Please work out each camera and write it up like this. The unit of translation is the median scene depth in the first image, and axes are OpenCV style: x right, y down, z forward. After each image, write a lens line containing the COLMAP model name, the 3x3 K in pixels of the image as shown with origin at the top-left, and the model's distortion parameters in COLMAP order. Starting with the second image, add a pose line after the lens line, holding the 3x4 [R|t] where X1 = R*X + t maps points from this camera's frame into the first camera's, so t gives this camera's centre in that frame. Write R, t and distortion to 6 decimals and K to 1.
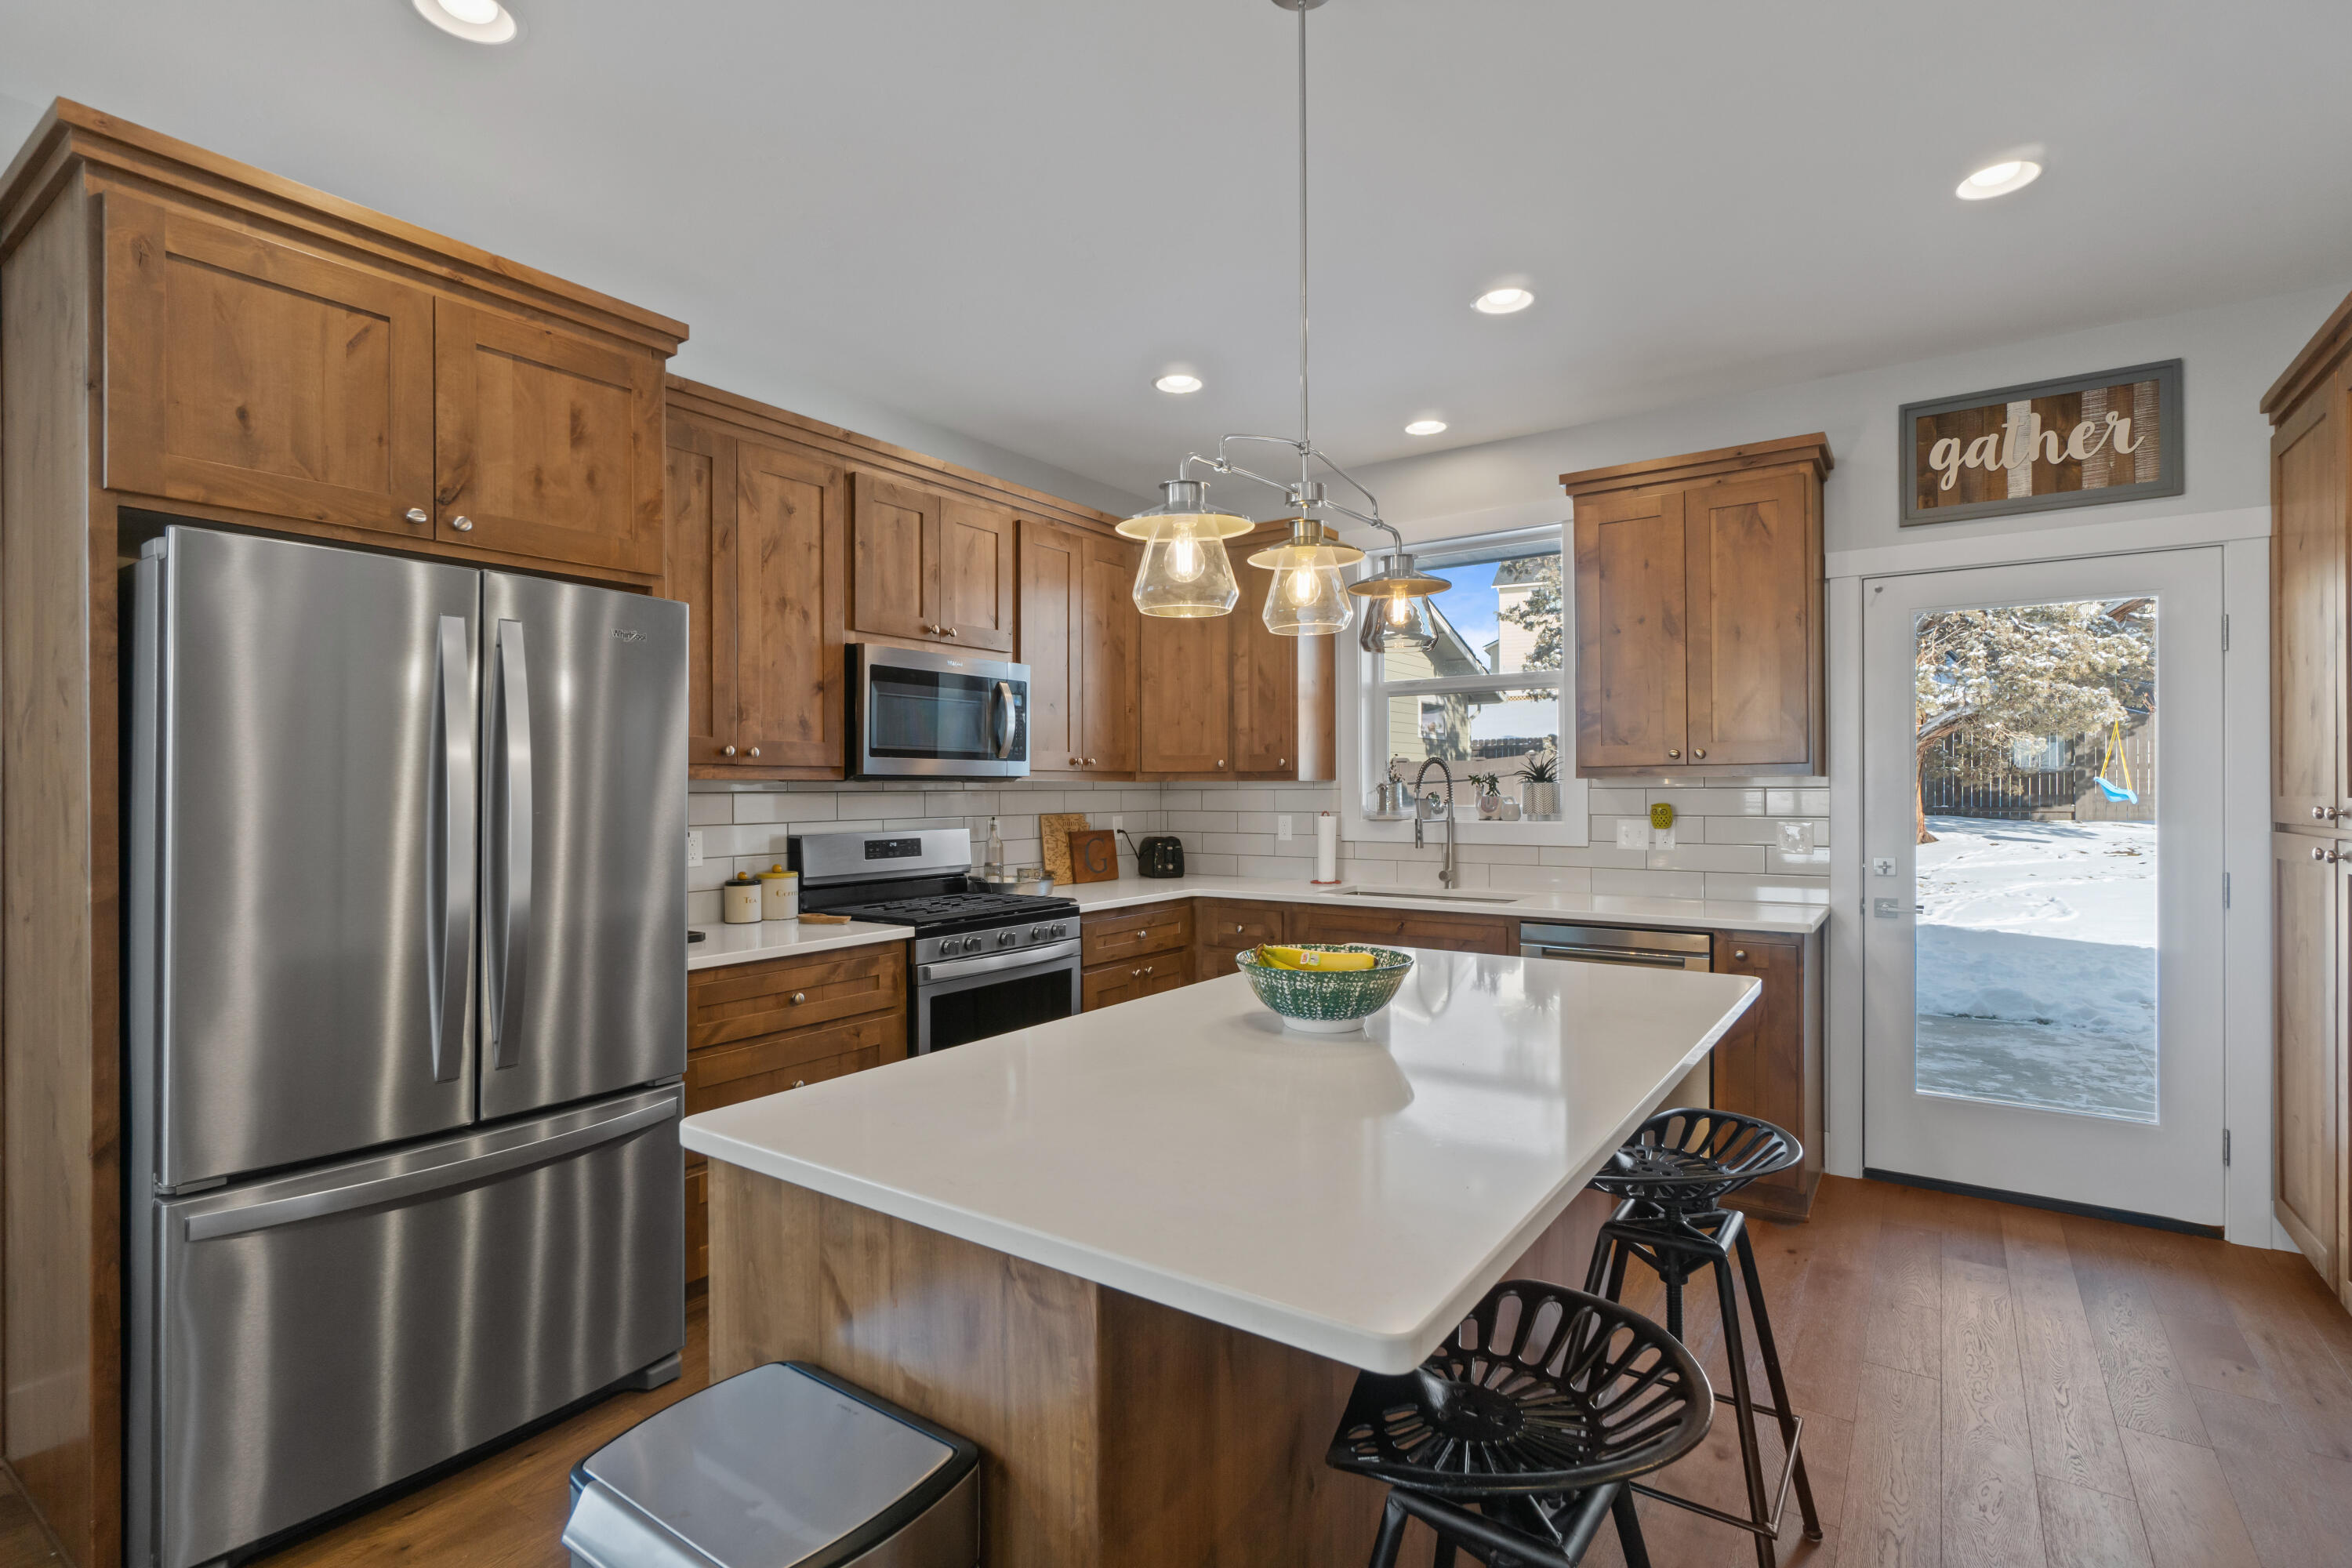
lens RADIAL K [[1104.4, 0, 1167.7], [0, 1104.4, 791.7], [0, 0, 1]] dist [-0.004399, 0.000250]
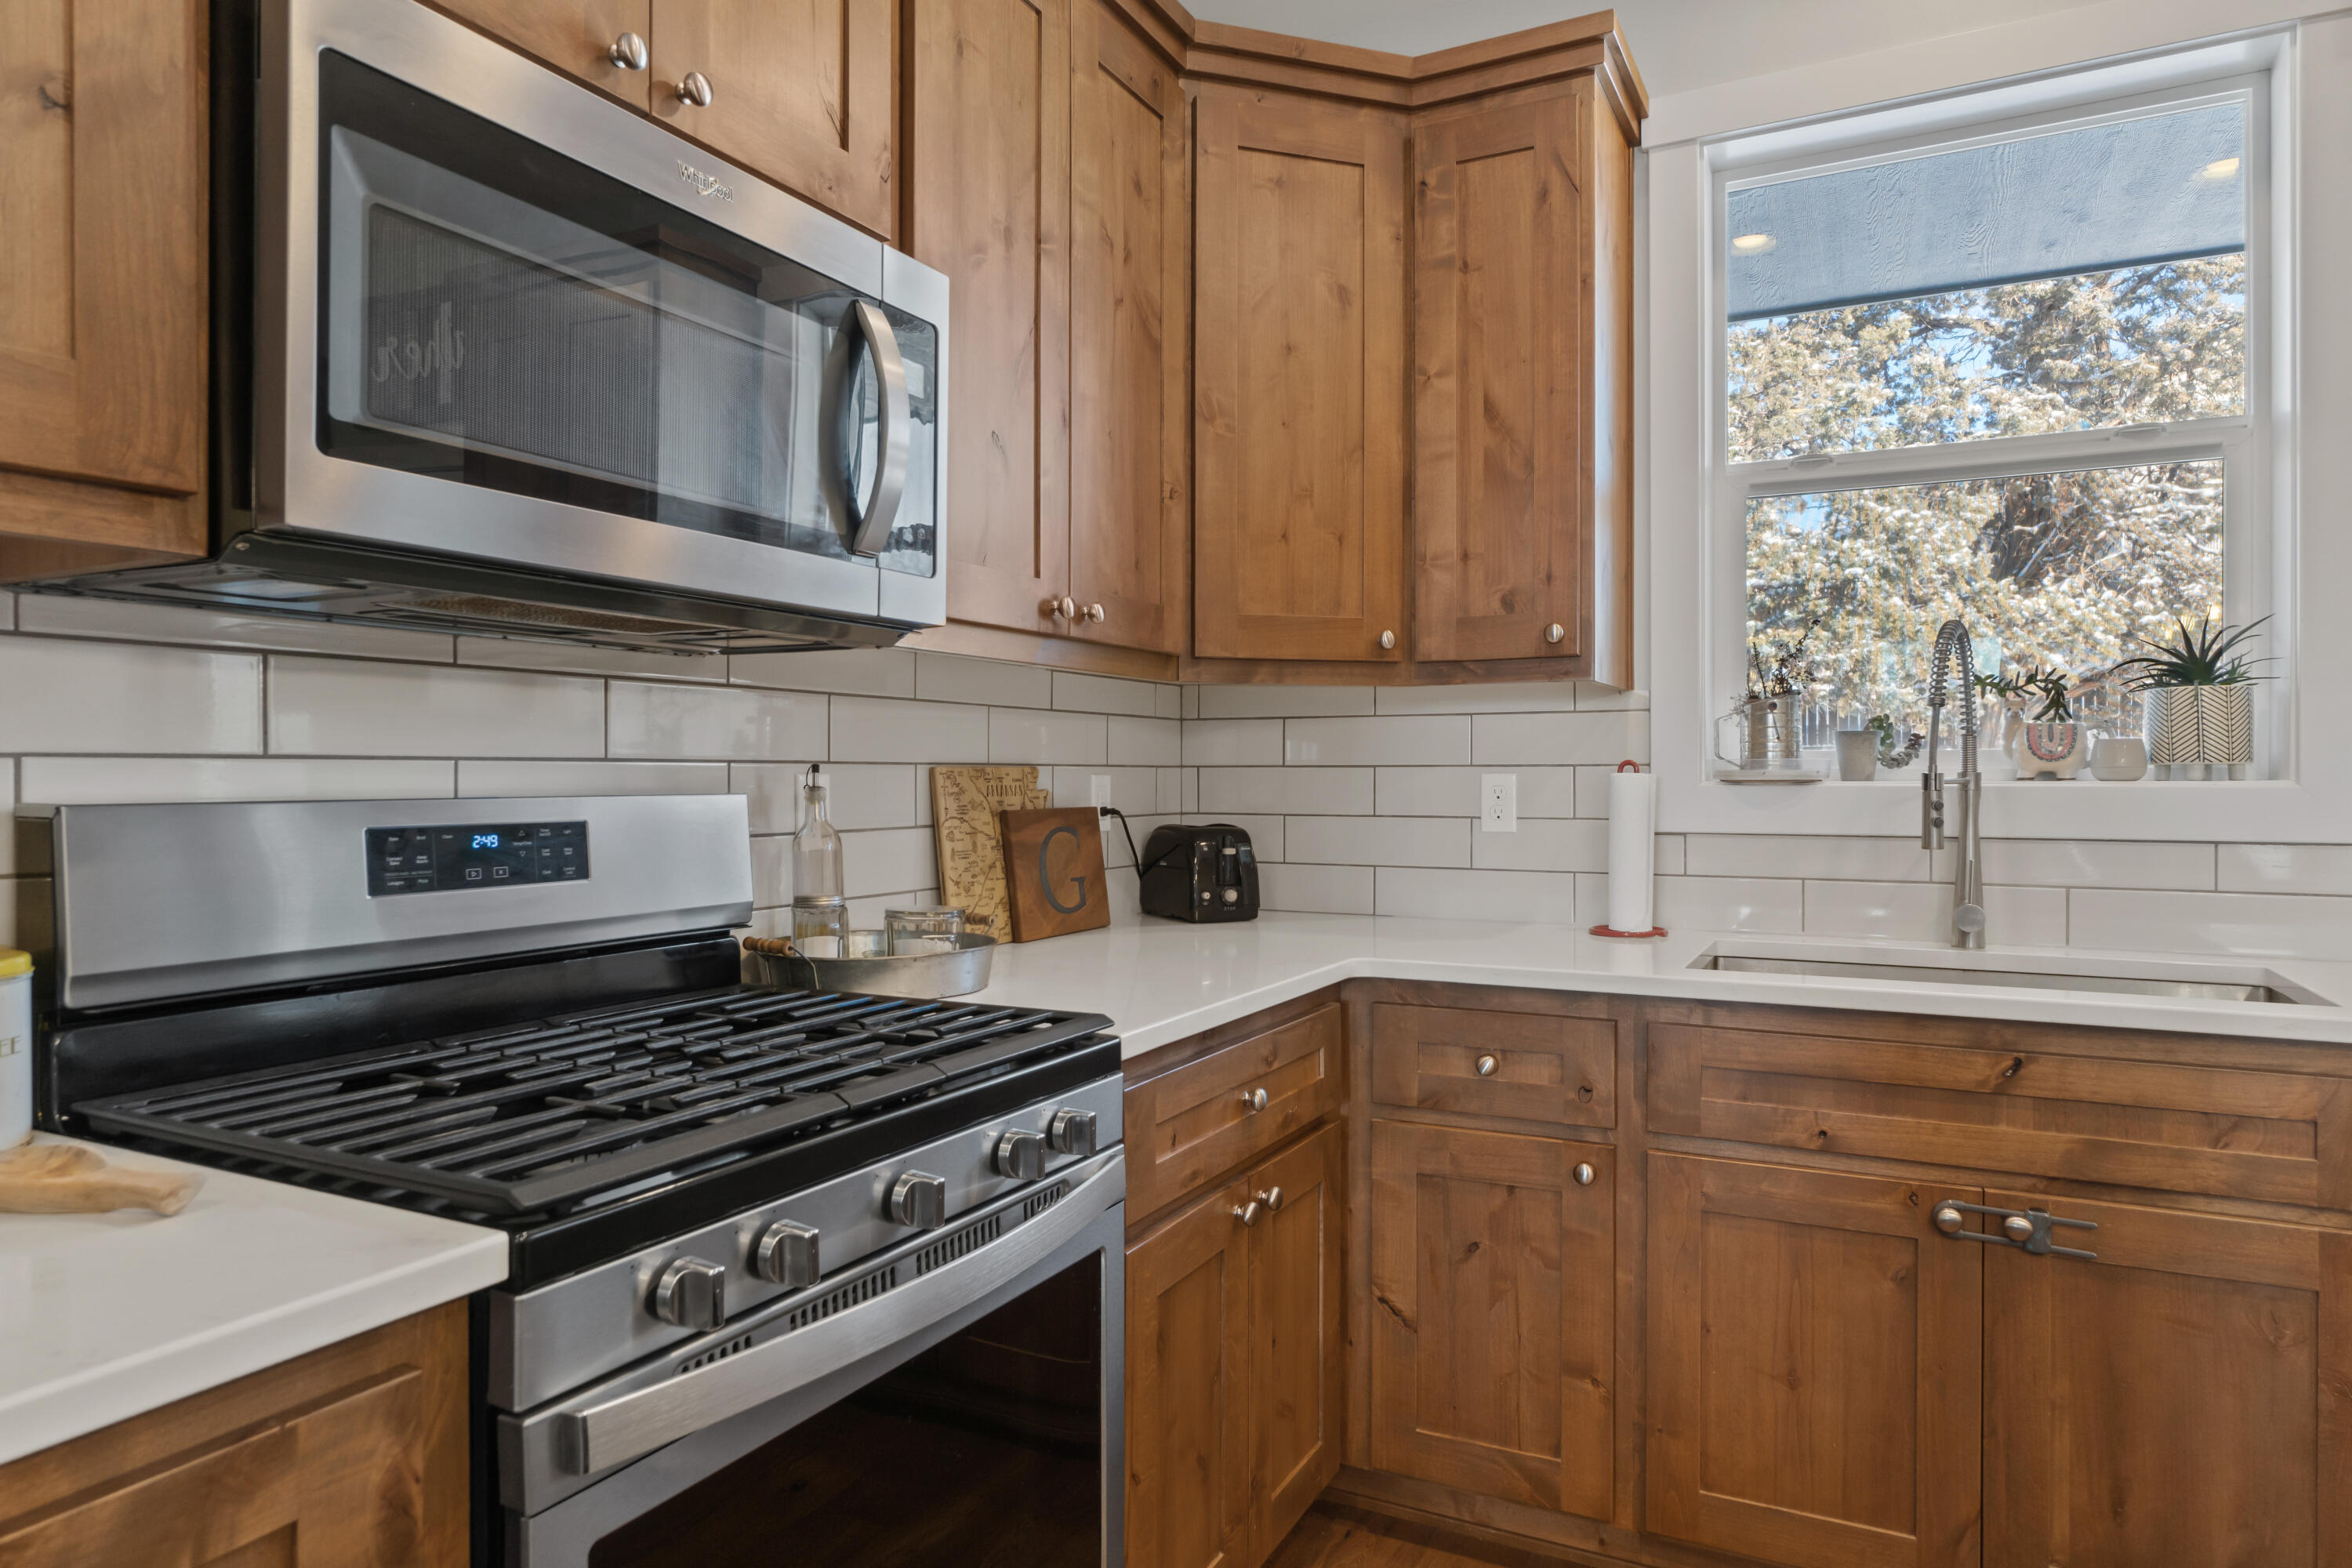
lens RADIAL K [[1410.5, 0, 1176.5], [0, 1410.5, 789.9], [0, 0, 1]] dist [-0.001244, 0.001118]
pose [[0.990279, 0.002298, 0.139074, -0.112594], [-0.003246, 0.999973, 0.006589, 0.029403], [-0.139055, -0.006976, 0.990260, 0.572327]]
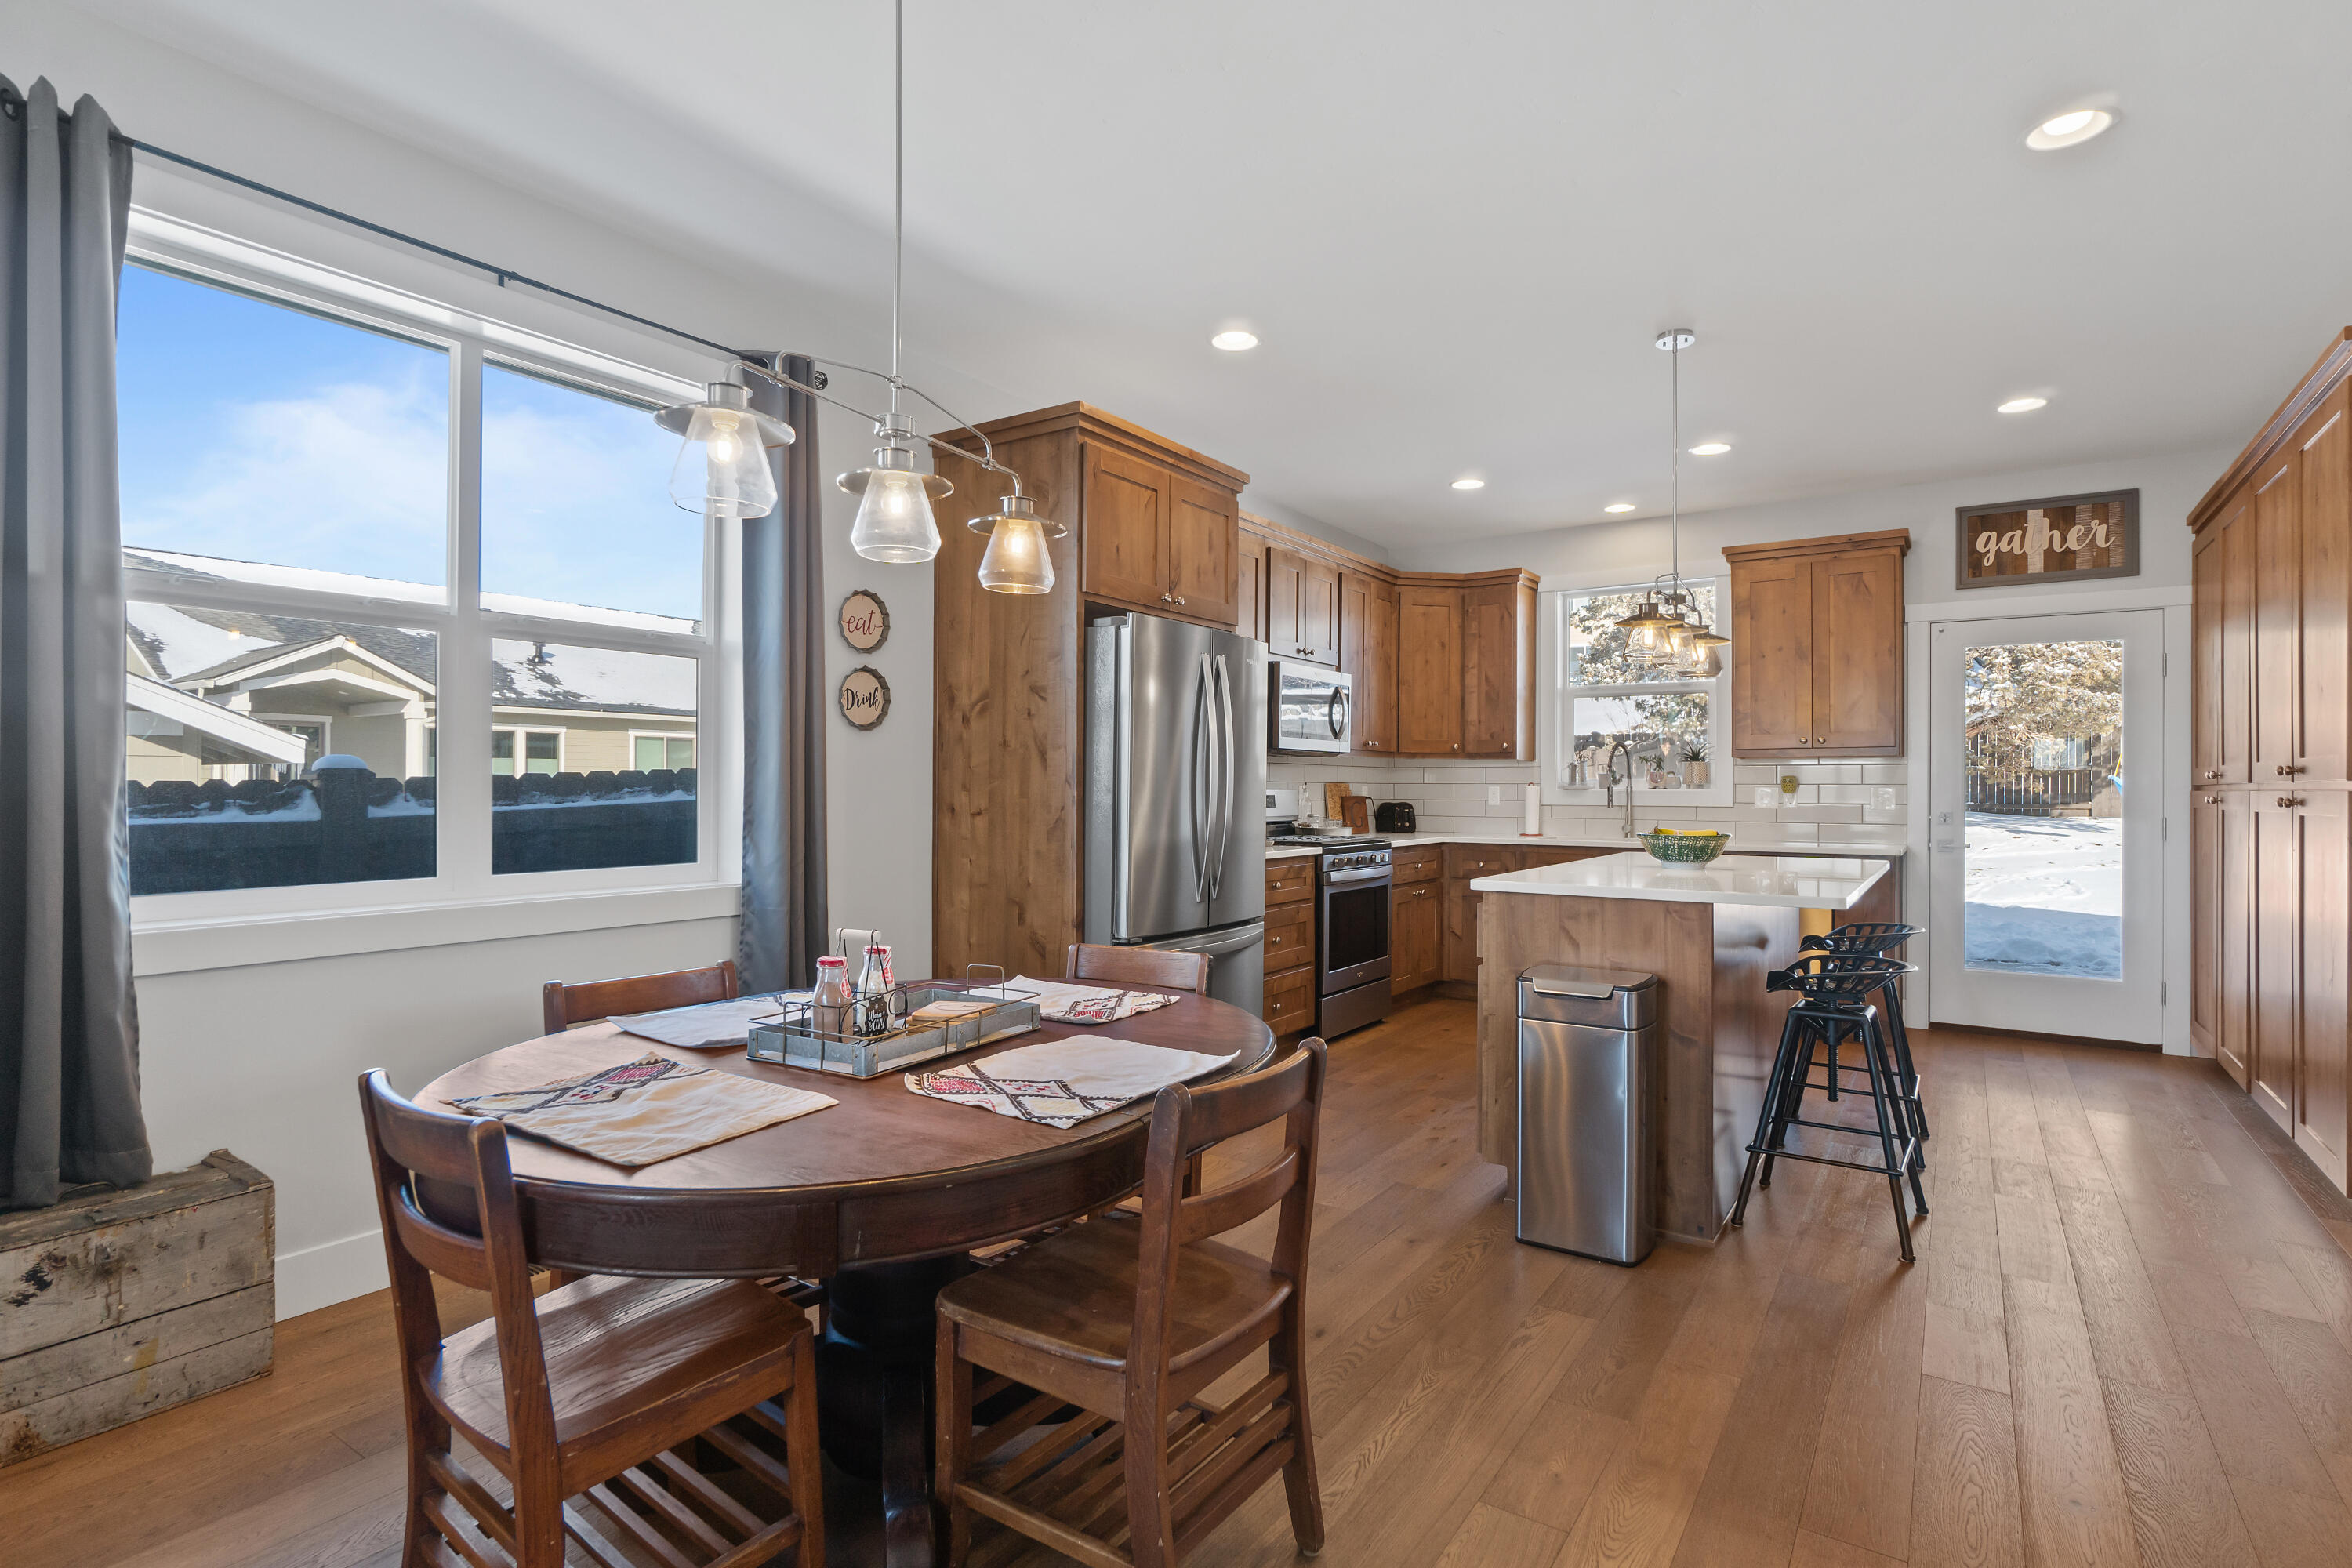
lens RADIAL K [[1167.5, 0, 1177.1], [0, 1167.5, 786.1], [0, 0, 1]] dist [0.001850, -0.001485]
pose [[0.999753, 0.008384, 0.020580, -0.369386], [-0.008298, 0.999956, -0.004287, 0.036590], [-0.020615, 0.004115, 0.999779, -0.490473]]
